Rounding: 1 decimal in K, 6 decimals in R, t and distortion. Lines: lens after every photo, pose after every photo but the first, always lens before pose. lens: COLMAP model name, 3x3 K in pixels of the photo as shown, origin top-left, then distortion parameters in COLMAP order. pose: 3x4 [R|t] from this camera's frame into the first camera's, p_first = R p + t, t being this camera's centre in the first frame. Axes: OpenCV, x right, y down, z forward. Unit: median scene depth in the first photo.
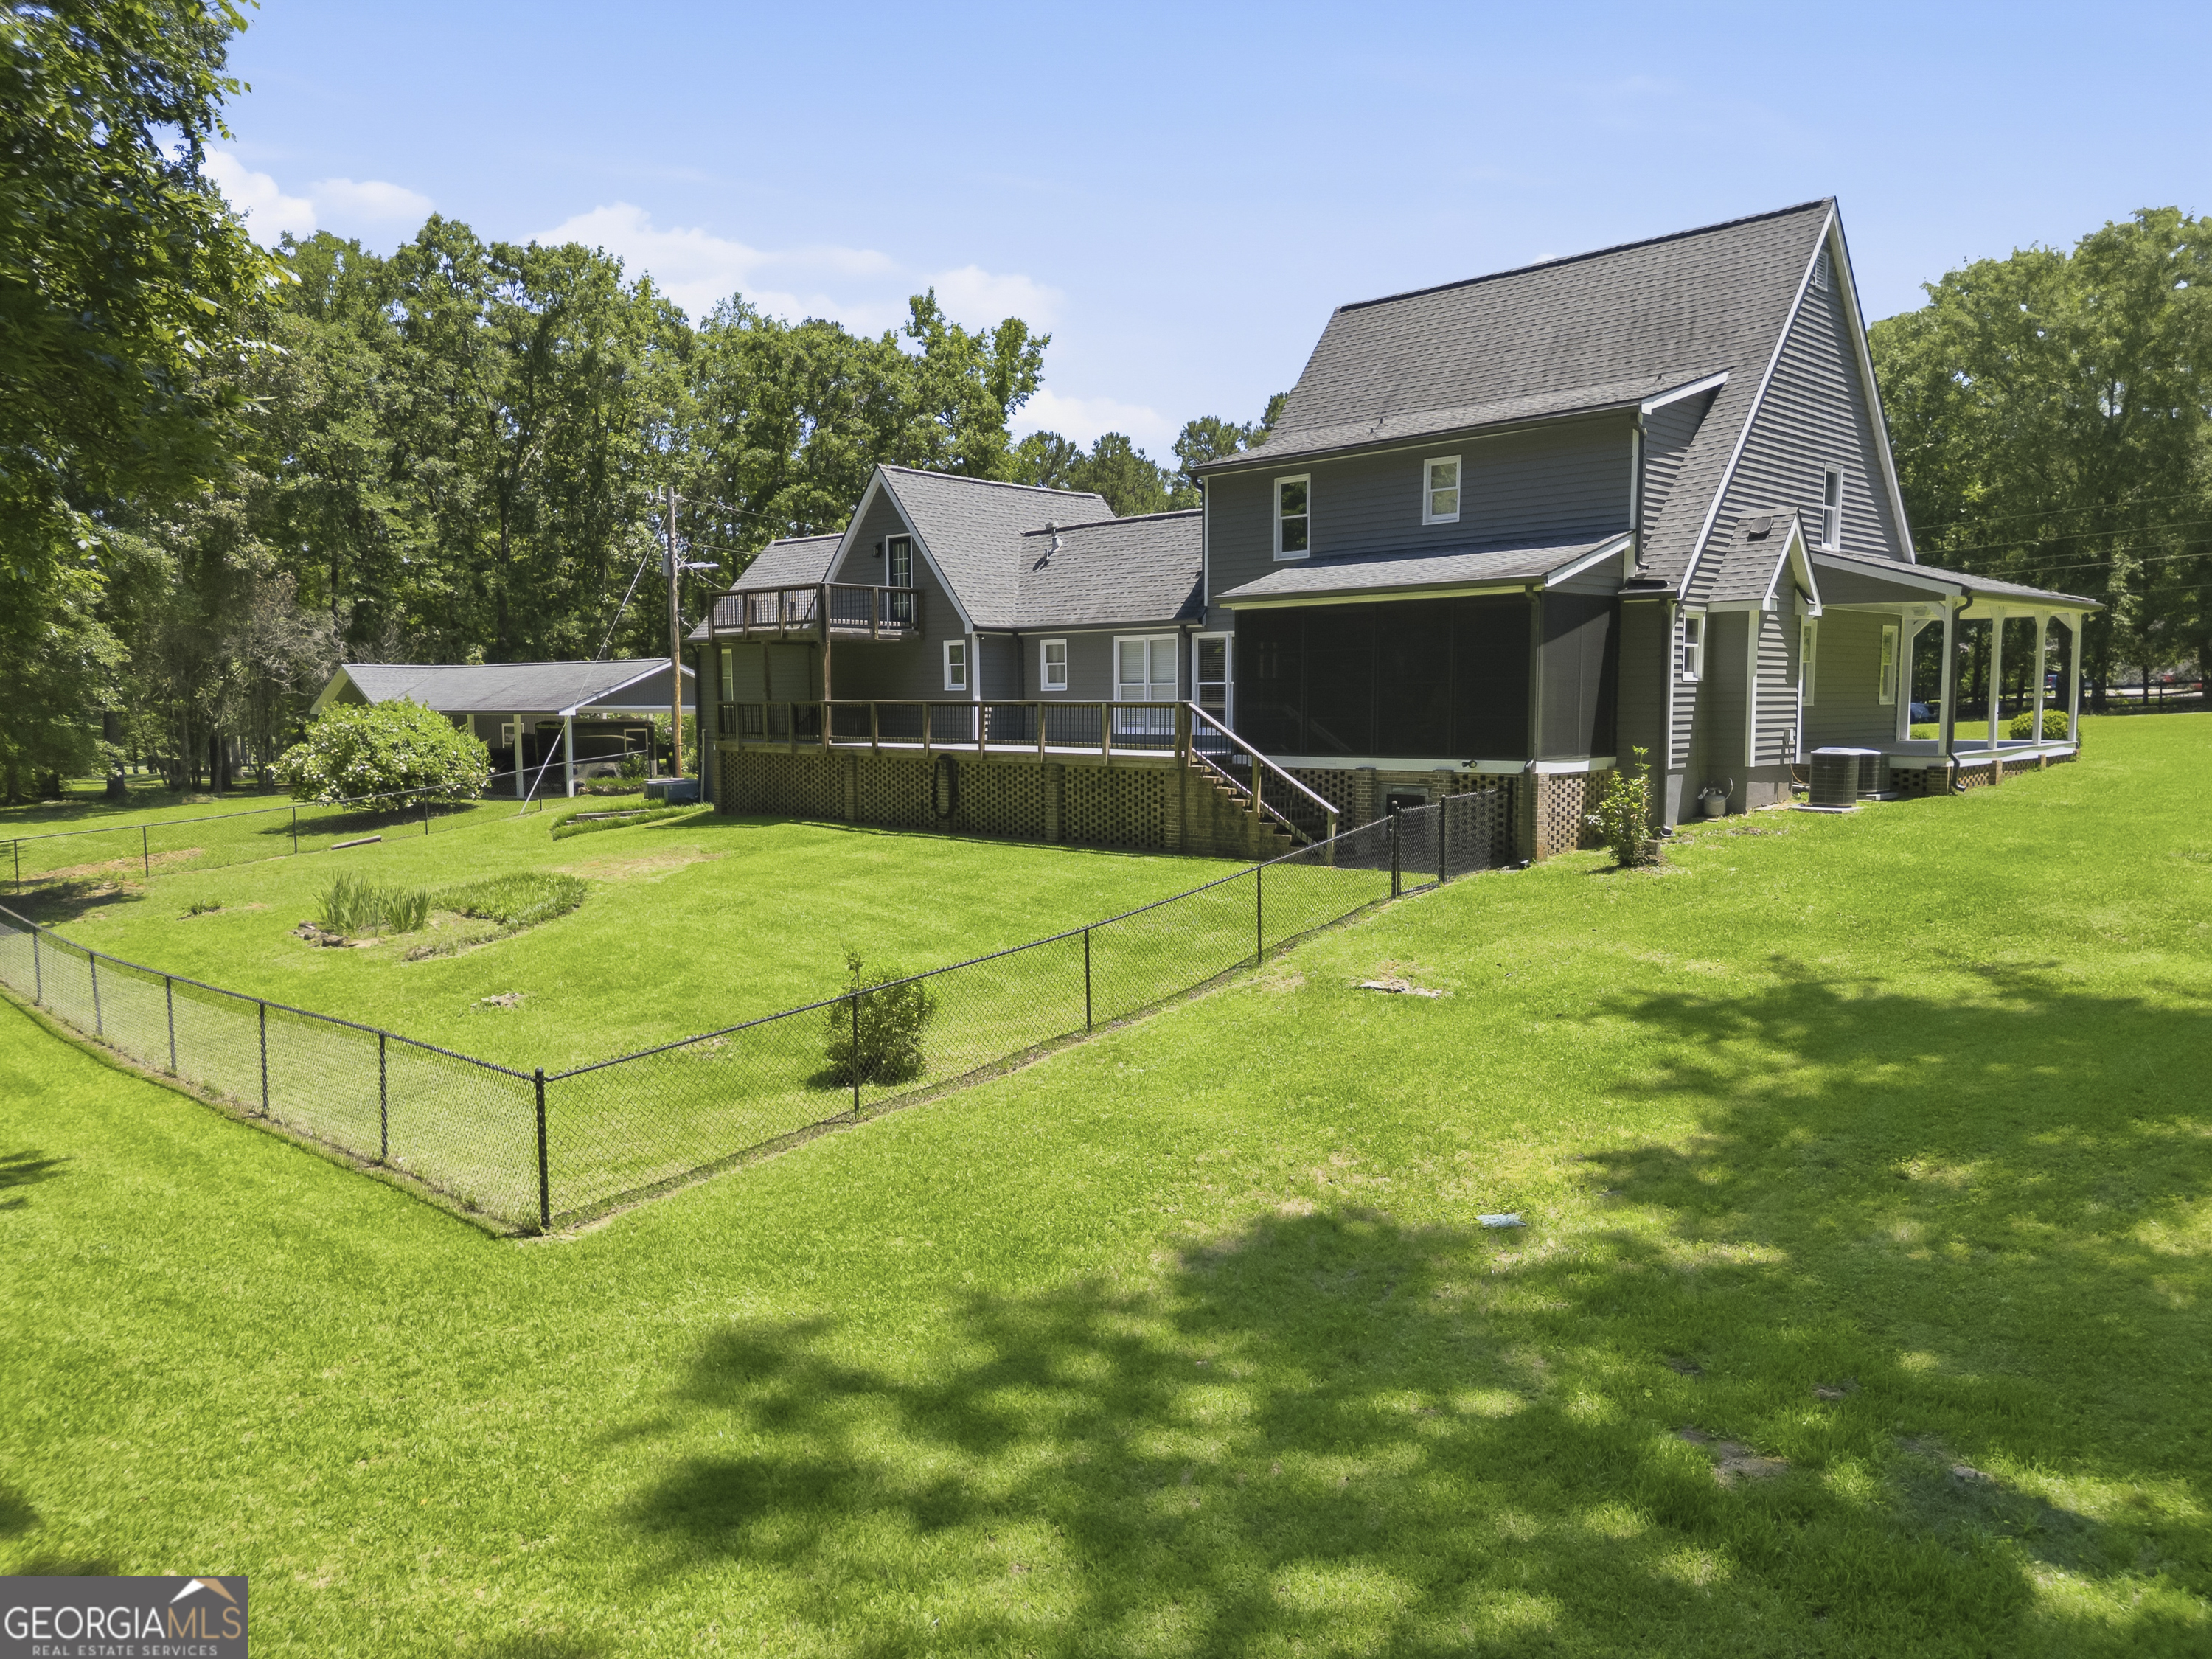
lens RADIAL K [[1547.9, 0, 1109.8], [0, 1547.9, 833.2], [0, 0, 1]] dist [0.075979, -0.066048]
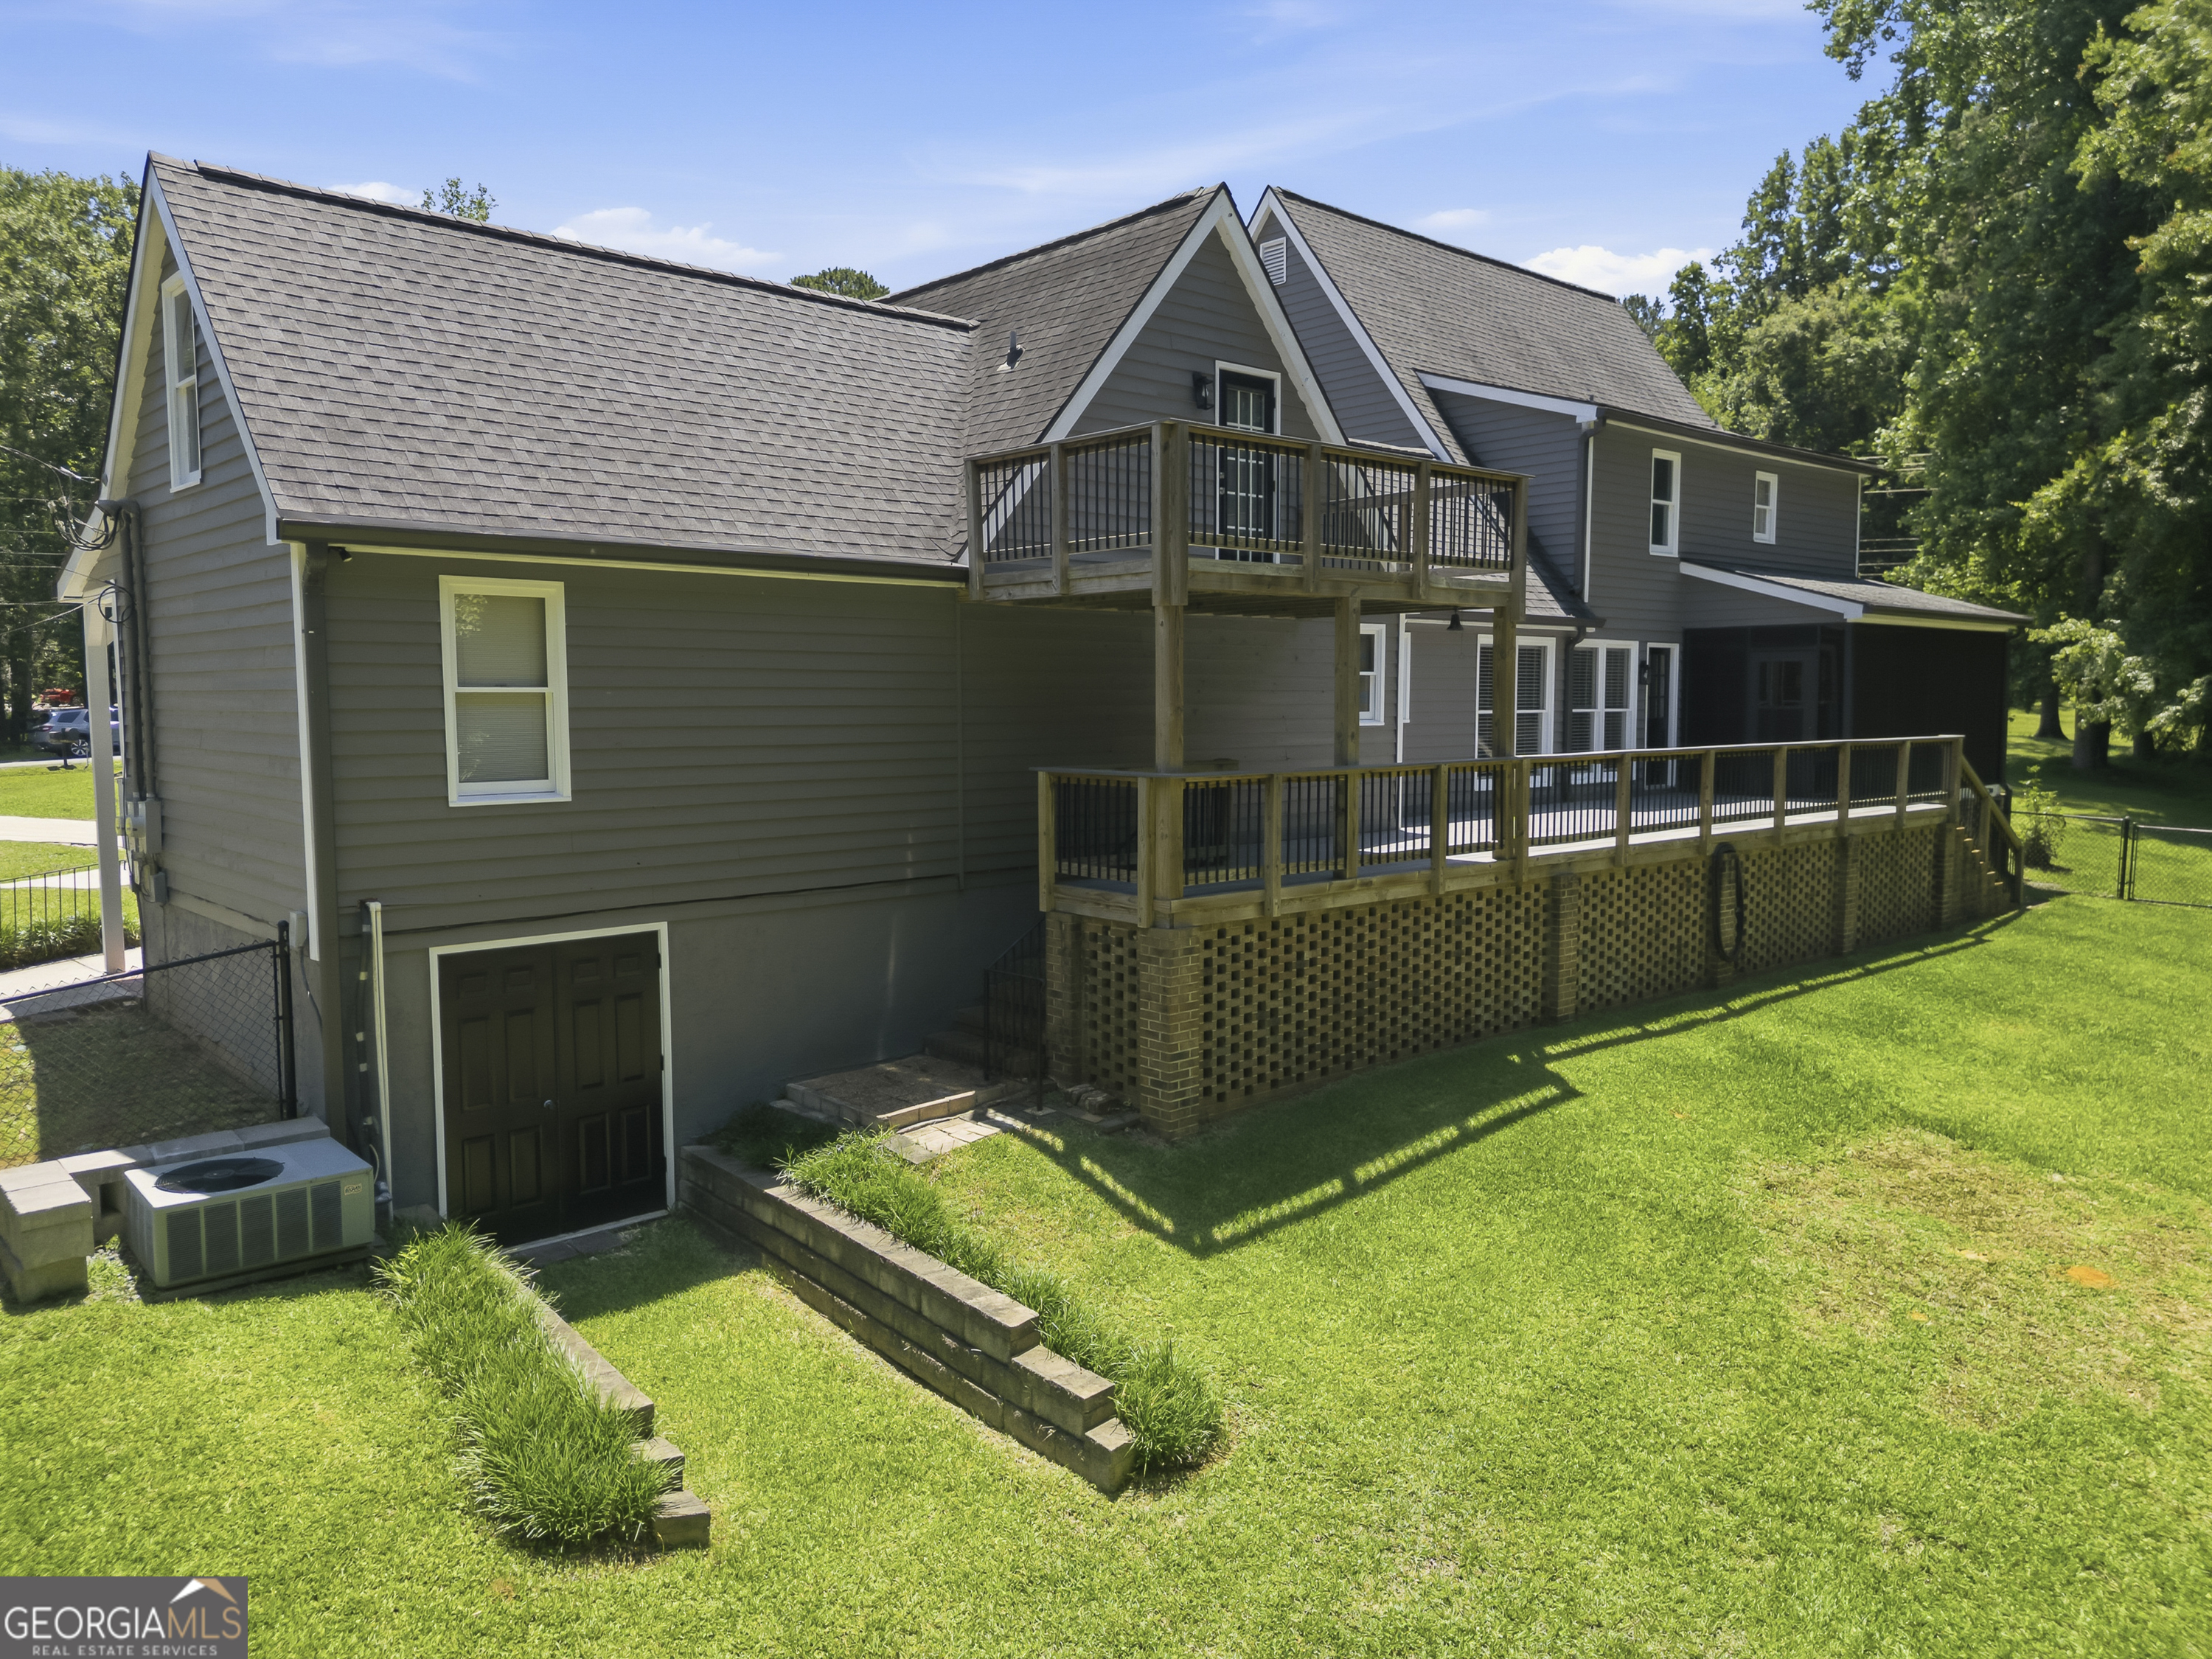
lens RADIAL K [[1547.9, 0, 1107.4], [0, 1547.9, 821.2], [0, 0, 1]] dist [0.075979, -0.066048]
pose [[0.060754, -0.071886, 0.995561, -0.598267], [0.090433, 0.993698, 0.066233, -0.102839], [-0.994048, 0.086007, 0.066872, 1.057464]]
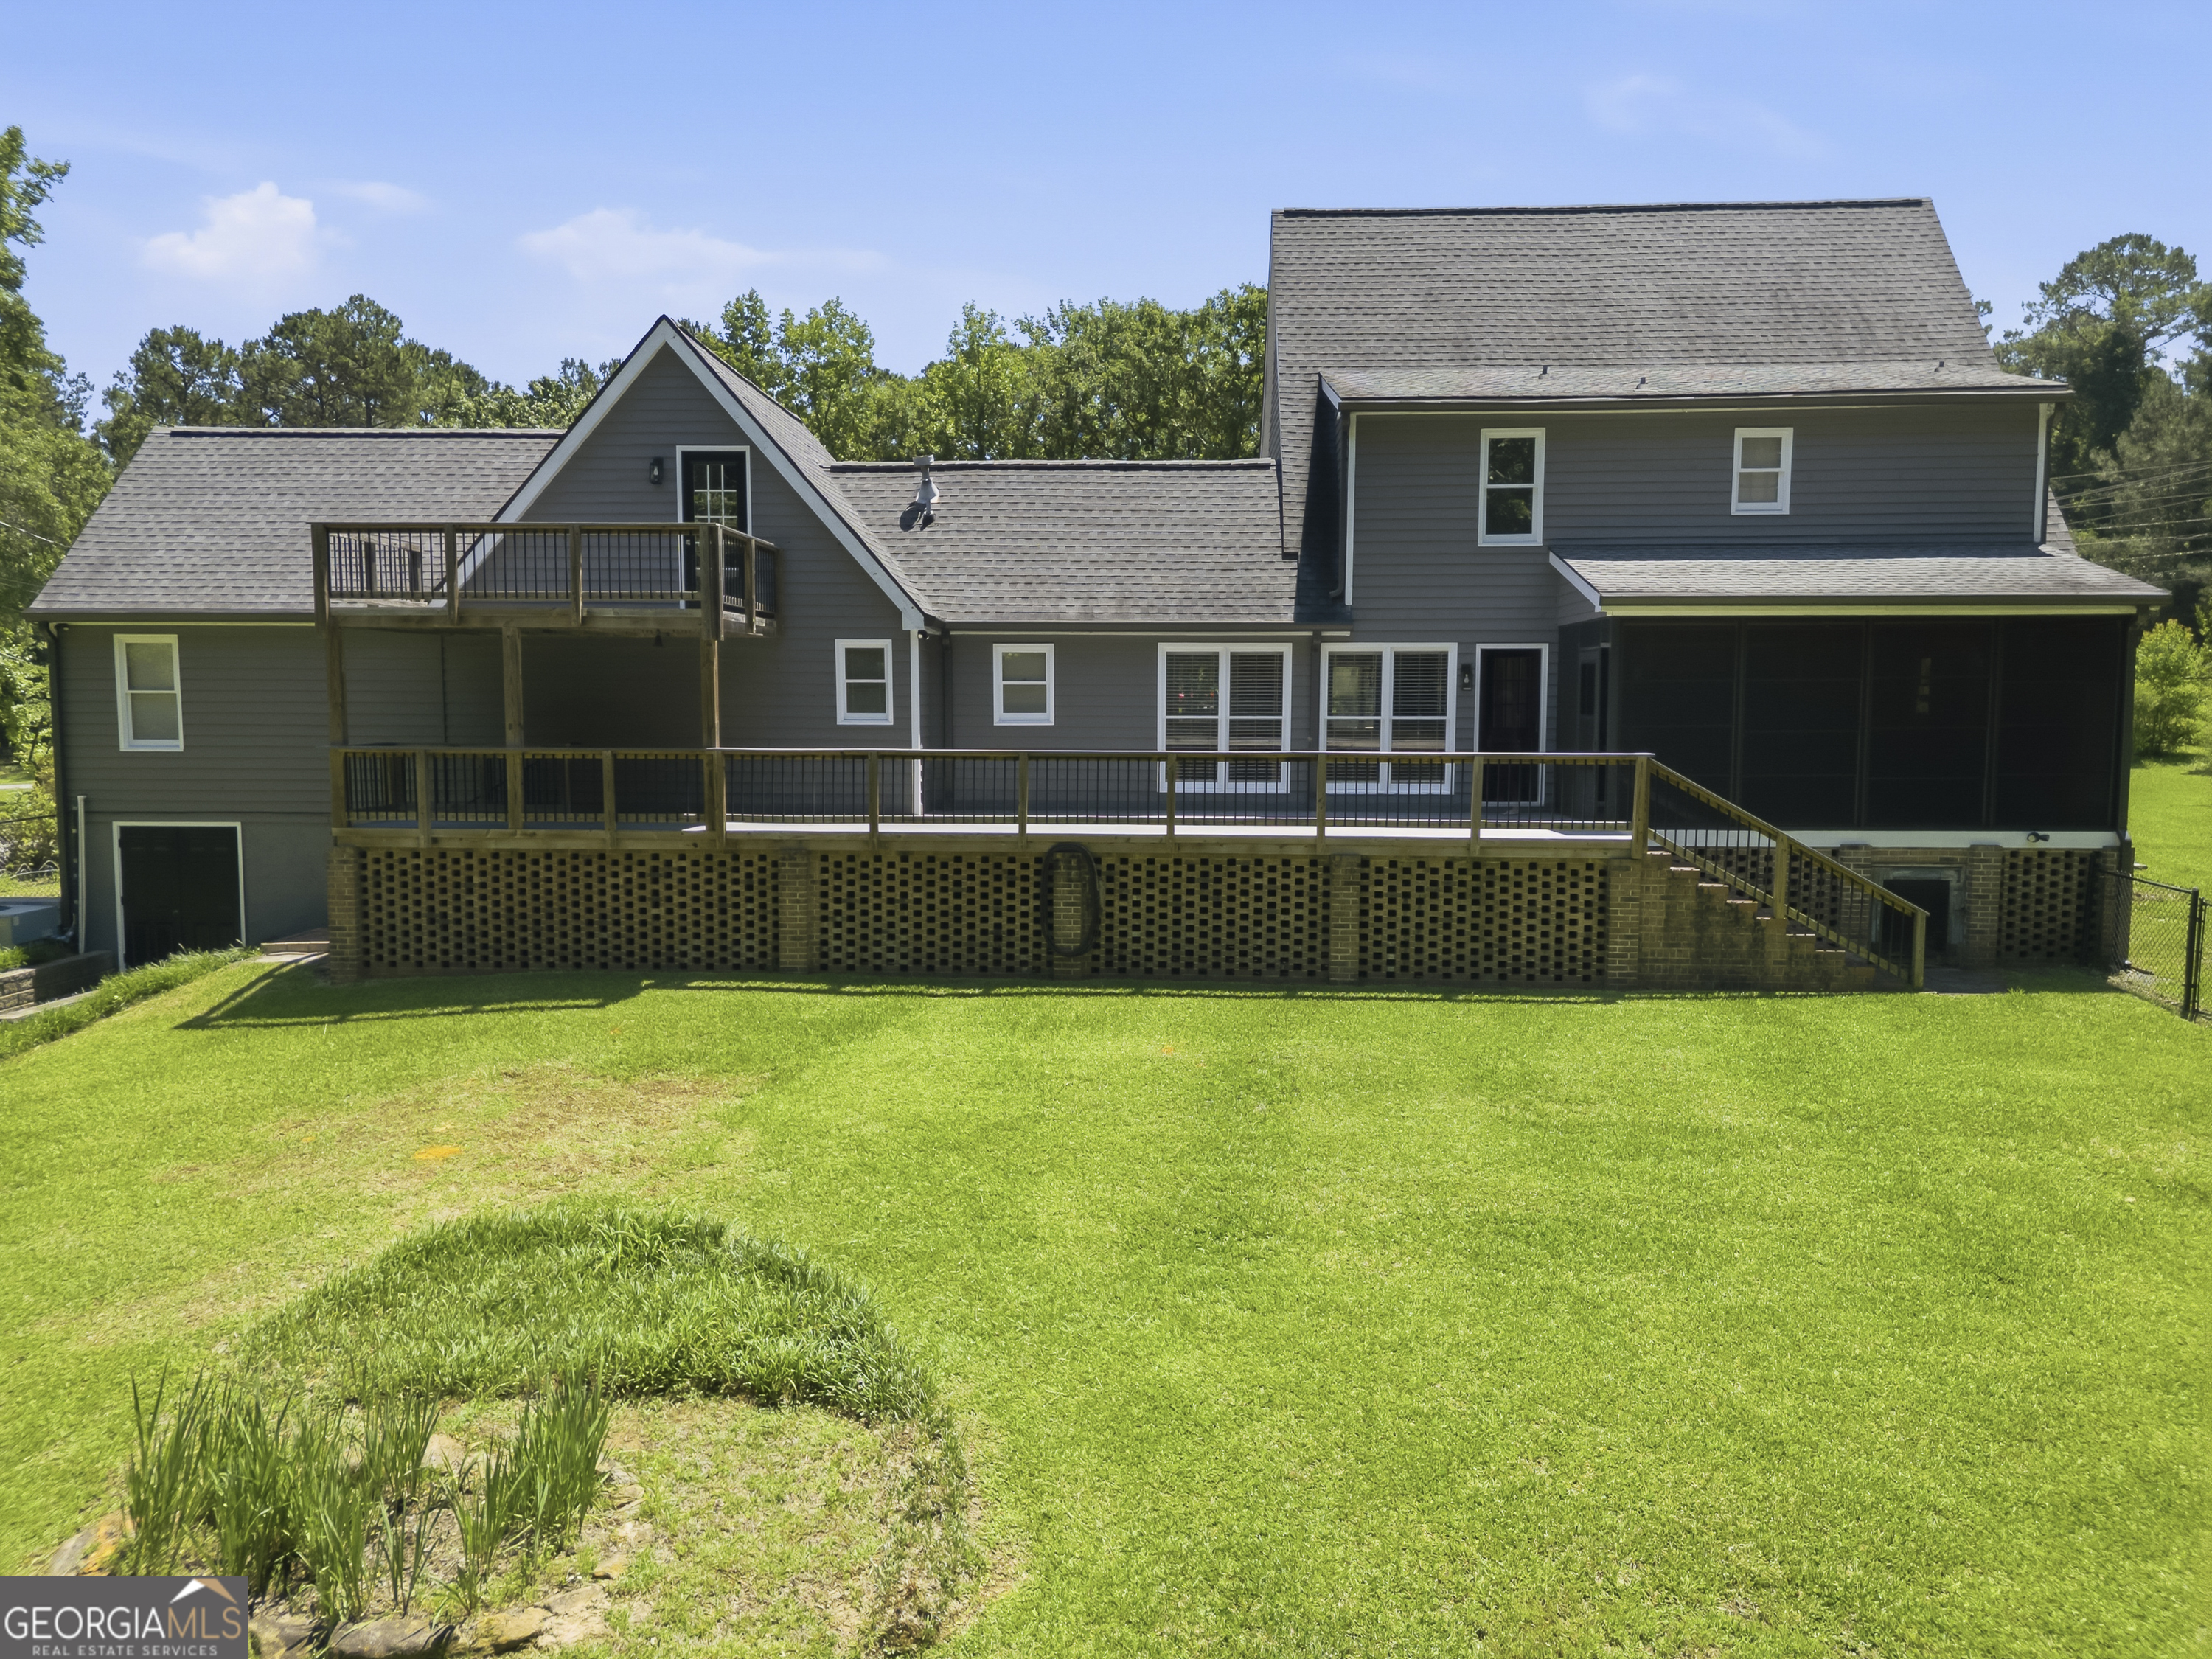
lens RADIAL K [[1547.9, 0, 1087.1], [0, 1547.9, 838.6], [0, 0, 1]] dist [0.075979, -0.066048]
pose [[0.743185, -0.051377, 0.667111, -0.434269], [0.050449, 0.998512, 0.020697, -0.057845], [-0.667182, 0.018273, 0.744671, 0.513391]]
